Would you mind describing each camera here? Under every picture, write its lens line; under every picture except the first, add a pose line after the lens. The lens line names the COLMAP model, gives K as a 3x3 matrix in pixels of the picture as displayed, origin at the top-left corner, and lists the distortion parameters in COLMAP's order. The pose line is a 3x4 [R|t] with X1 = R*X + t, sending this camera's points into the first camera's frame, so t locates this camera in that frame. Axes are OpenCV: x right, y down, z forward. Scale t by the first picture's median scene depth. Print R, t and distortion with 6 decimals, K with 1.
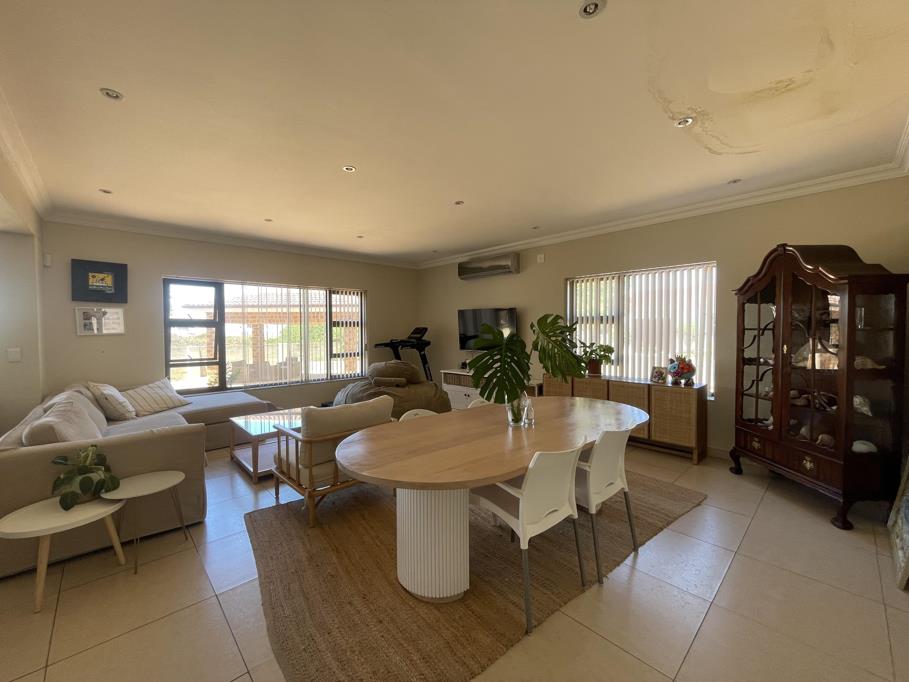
lens RADIAL K [[369.1, 0, 455.2], [0, 369.1, 340.7], [0, 0, 1]] dist [-0.001866, -0.000154]
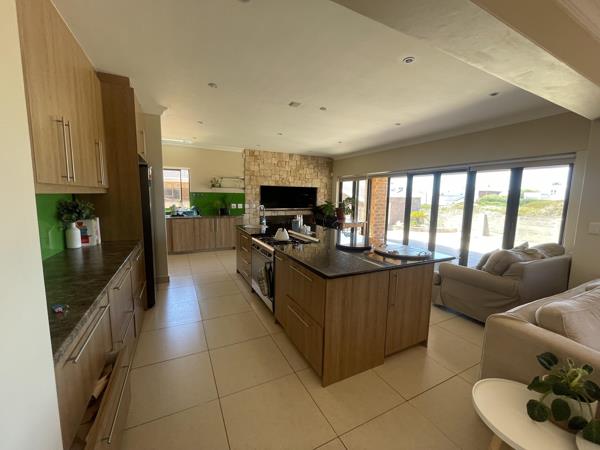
lens RADIAL K [[243.7, 0, 298.5], [0, 243.7, 224.5], [0, 0, 1]] dist [-0.001866, -0.000154]
pose [[-0.290203, 0.113505, -0.950210, -0.145973], [-0.048407, 0.989929, 0.133033, -0.019450], [0.955740, 0.084604, -0.281786, 0.219404]]
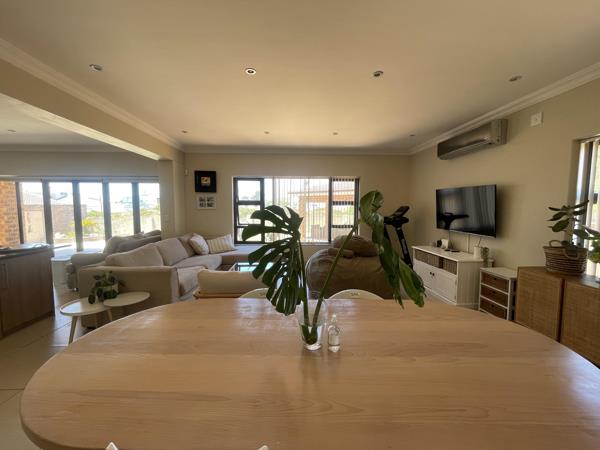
lens RADIAL K [[243.7, 0, 299.8], [0, 243.7, 224.5], [0, 0, 1]] dist [-0.001866, -0.000154]
pose [[0.758371, 0.057680, -0.649266, 0.202730], [-0.027660, 0.998028, 0.056355, -0.016895], [0.651236, -0.024780, 0.758471, 0.283212]]
